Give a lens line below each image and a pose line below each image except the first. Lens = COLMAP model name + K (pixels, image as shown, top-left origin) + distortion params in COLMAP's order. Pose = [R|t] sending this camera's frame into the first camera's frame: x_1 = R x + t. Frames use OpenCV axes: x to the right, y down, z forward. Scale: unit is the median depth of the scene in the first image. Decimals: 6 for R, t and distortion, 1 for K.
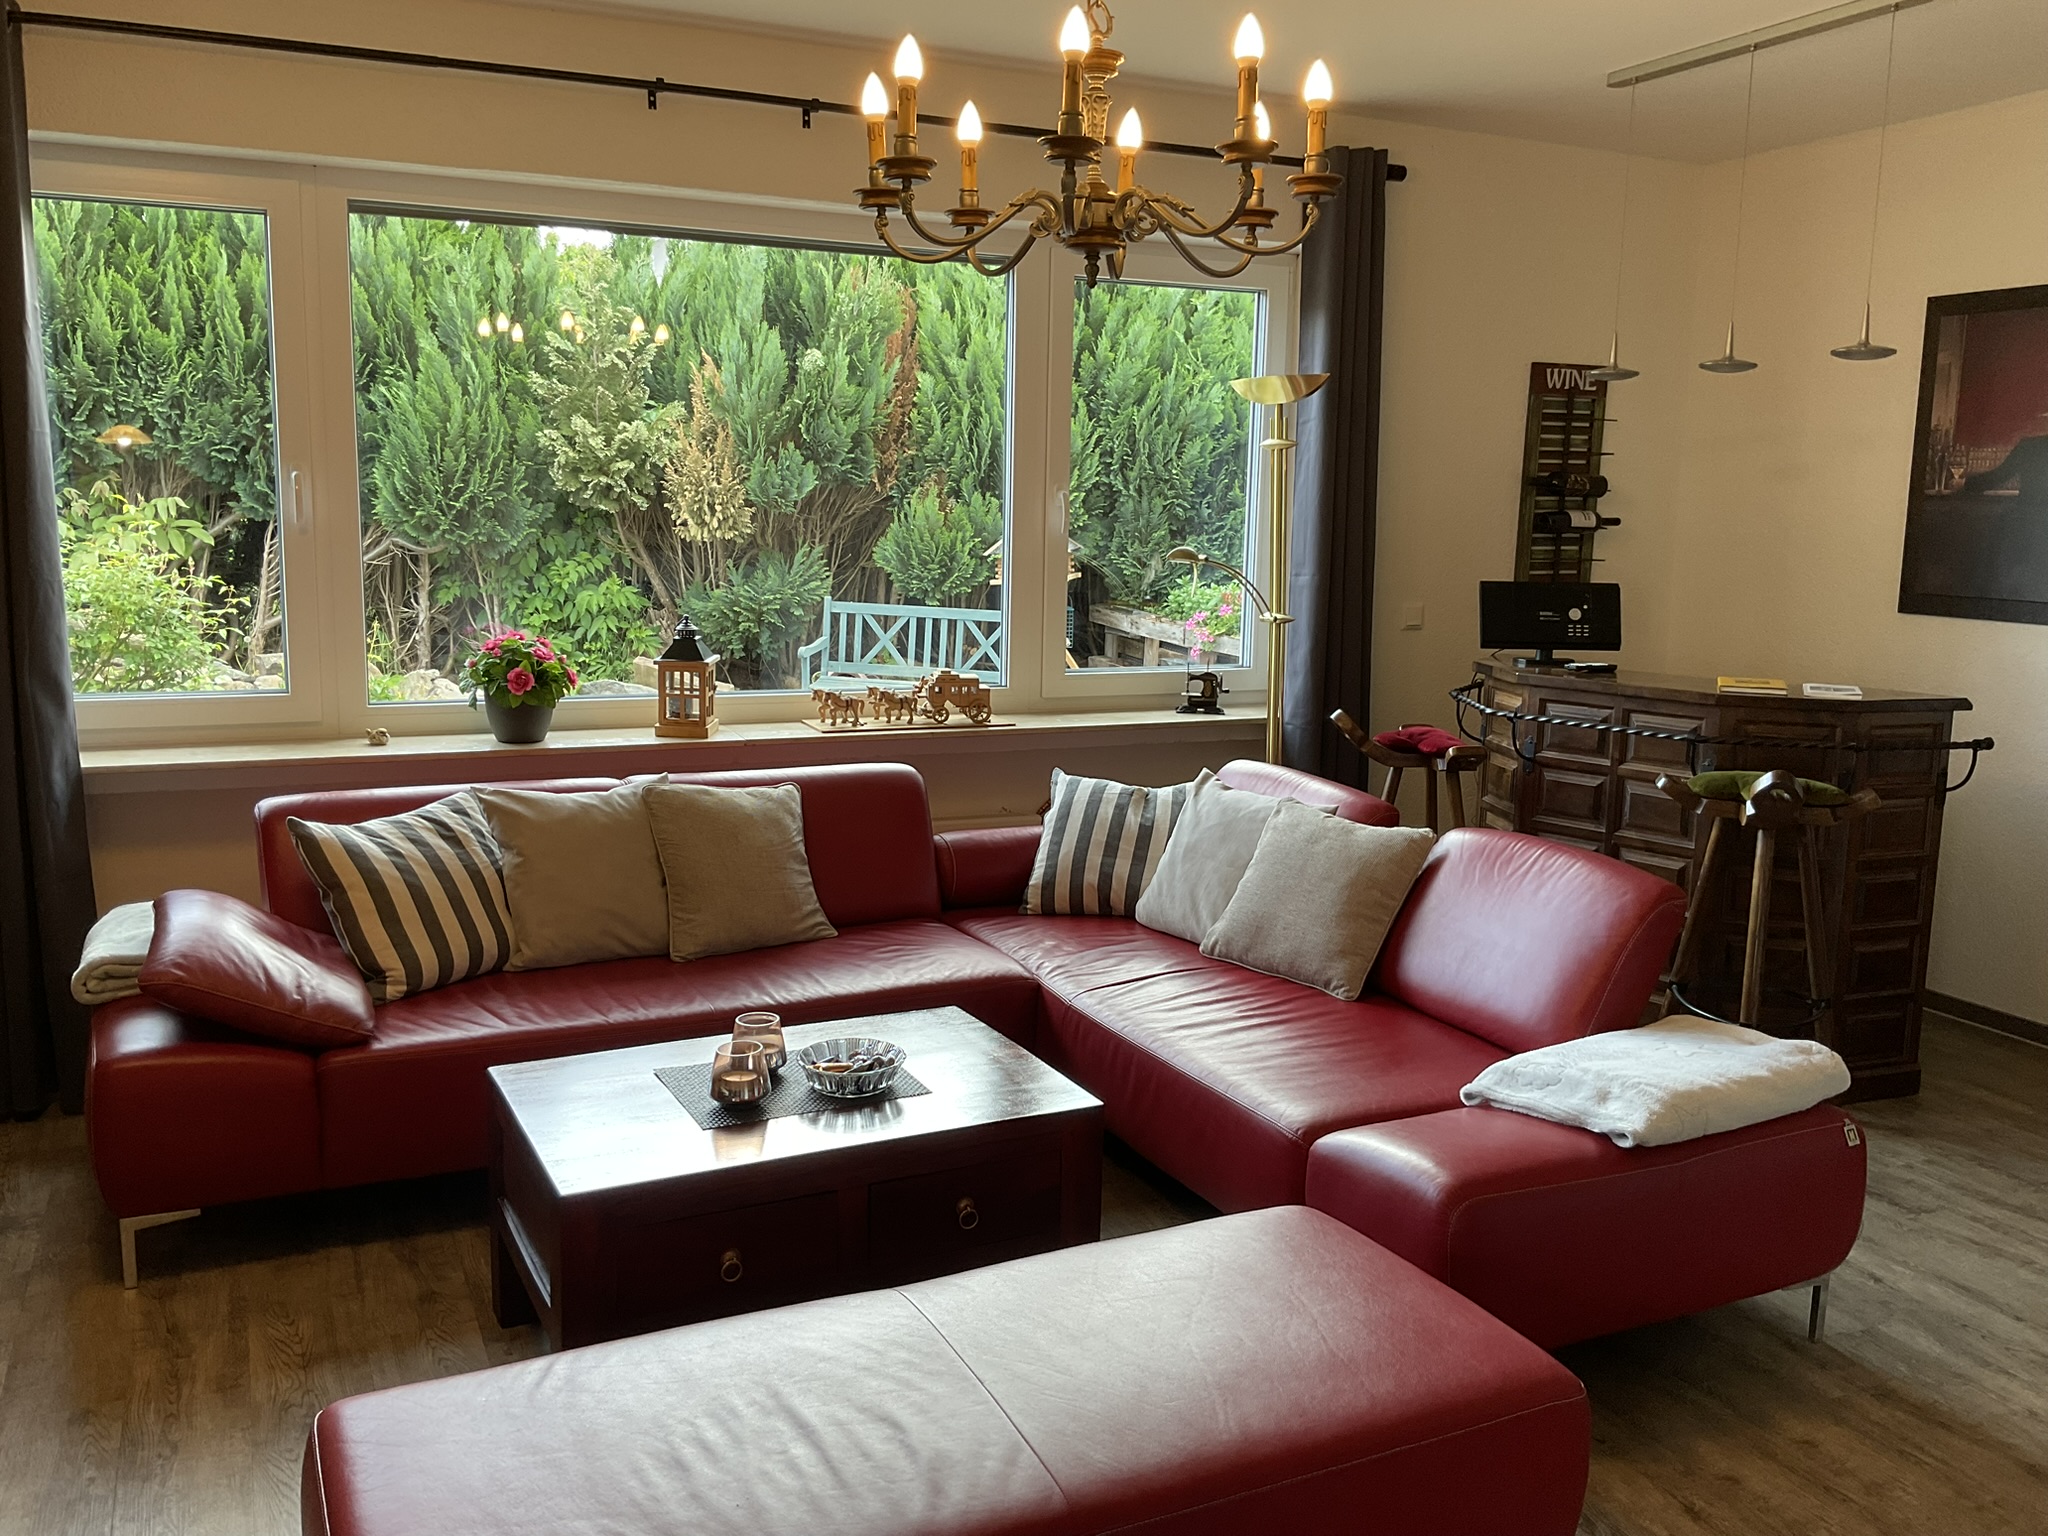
lens RADIAL K [[1692.7, 0, 1017.6], [0, 1692.7, 764.7], [0, 0, 1]] dist [0.127669, -0.274428]
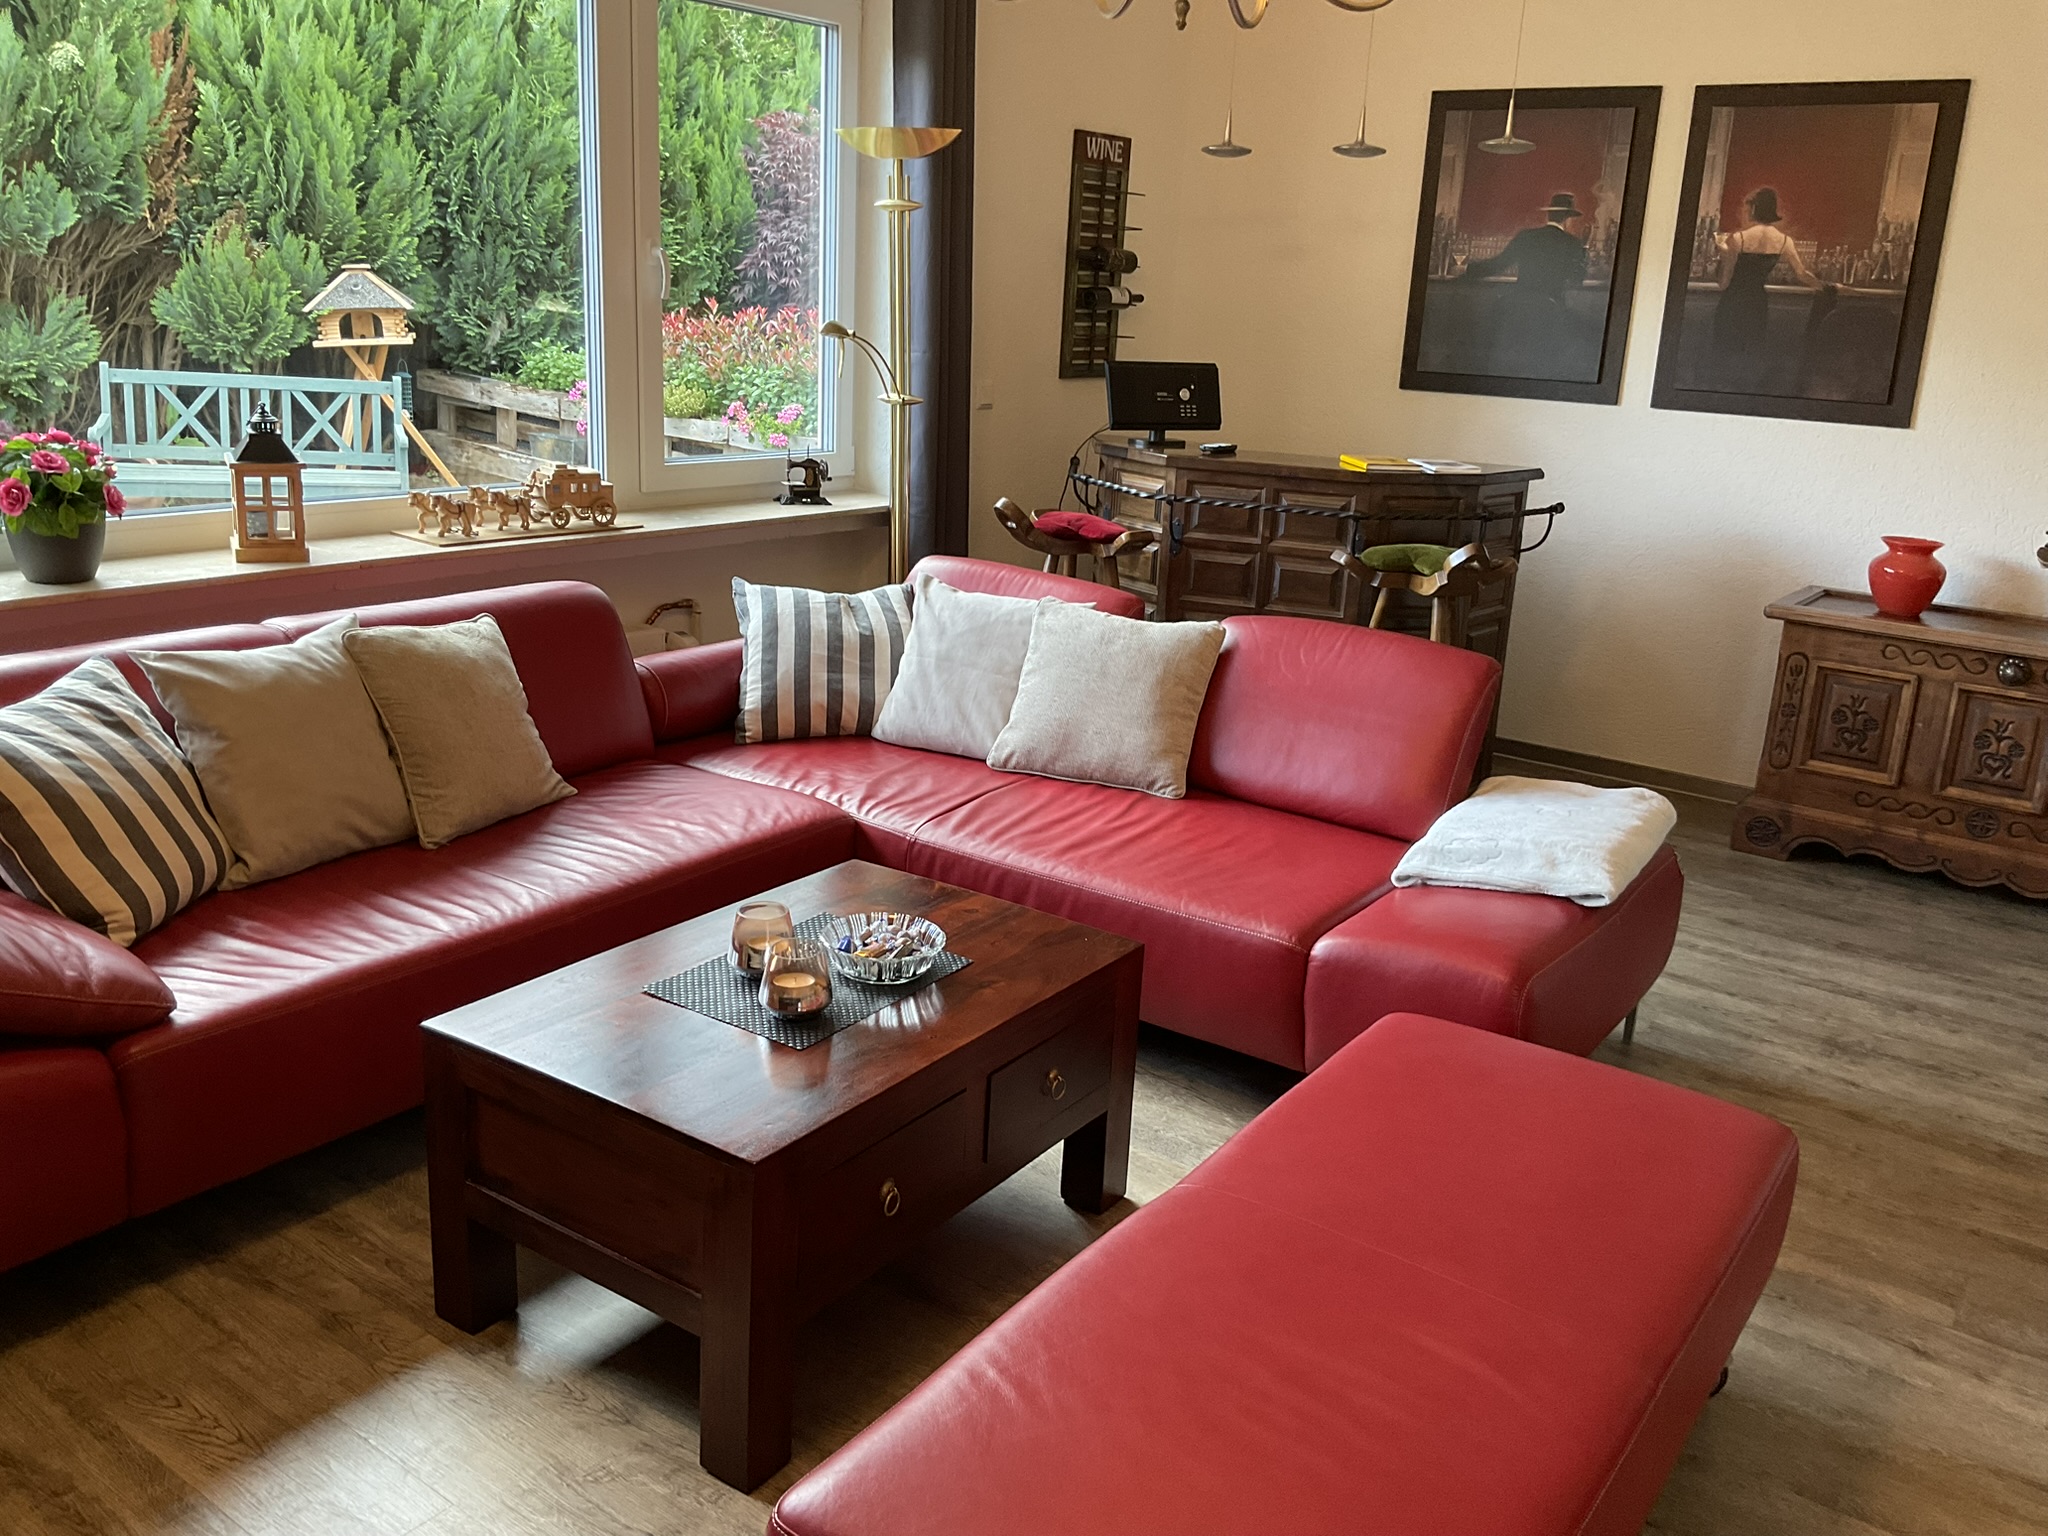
lens RADIAL K [[1709.8, 0, 1024.0], [0, 1709.8, 768.0], [0, 0, 1]] dist [0.059652, -0.102058]
pose [[0.878309, -0.110915, 0.465049, -0.228766], [0.045155, 0.987614, 0.150265, -0.022386], [-0.475955, -0.110980, 0.872439, 0.110567]]
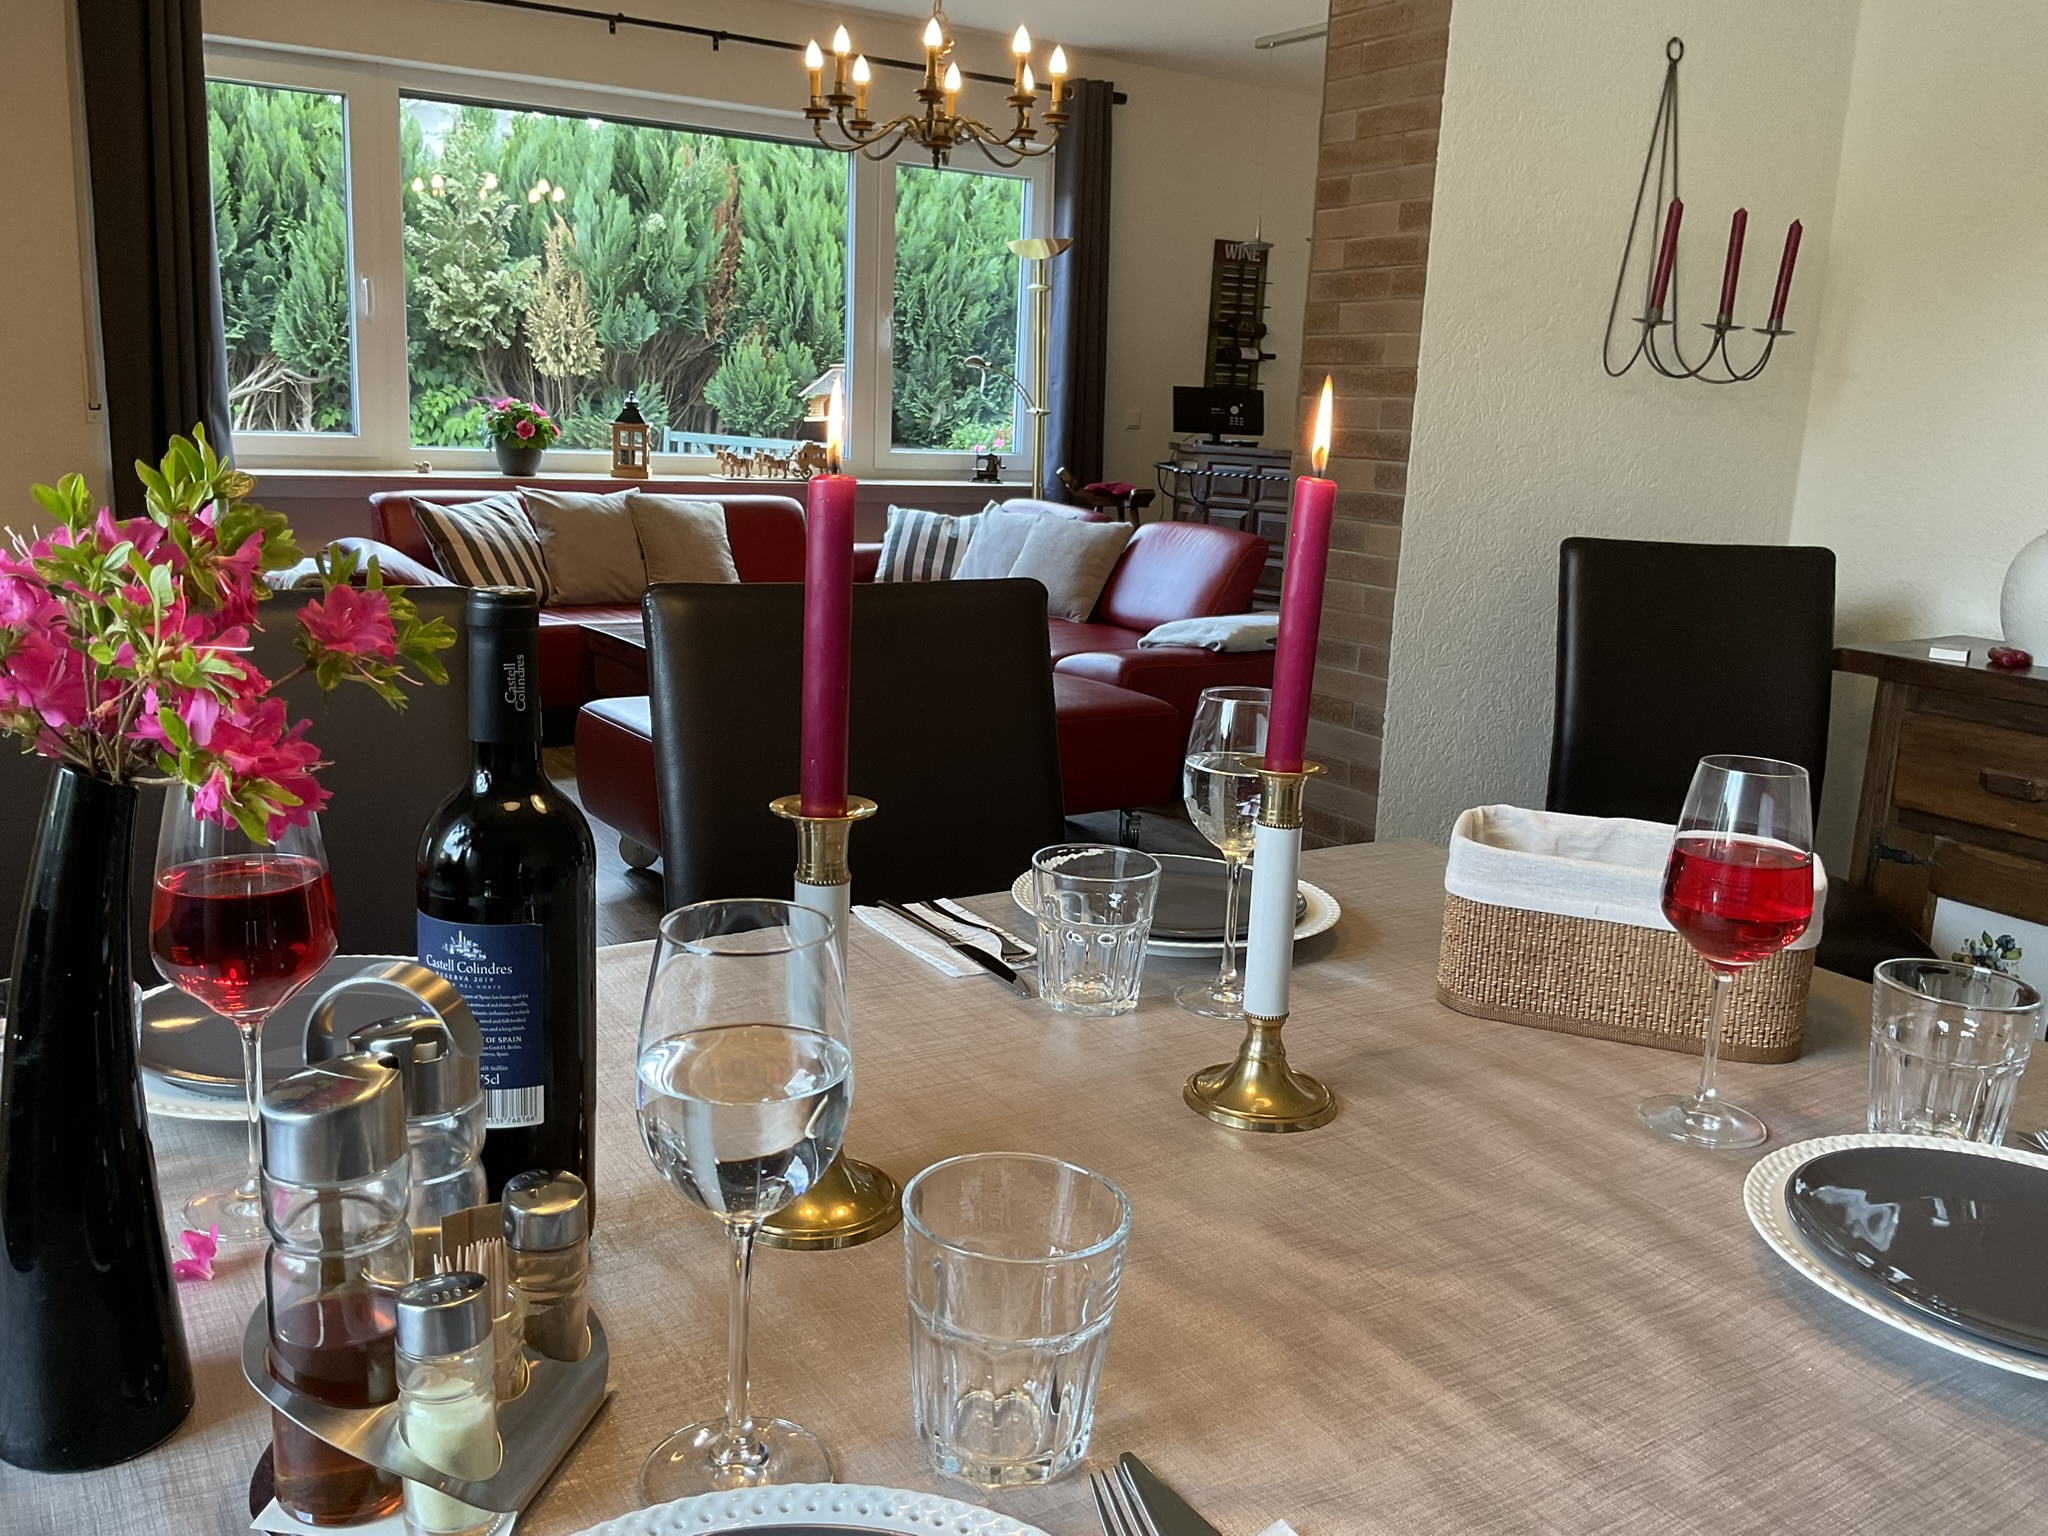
lens RADIAL K [[1692.7, 0, 1017.6], [0, 1692.7, 764.7], [0, 0, 1]] dist [0.127669, -0.274428]
pose [[0.990575, -0.007288, 0.136777, -0.059847], [-0.000796, 0.998260, 0.058954, 0.117607], [-0.136968, -0.058508, 0.988846, -0.408273]]
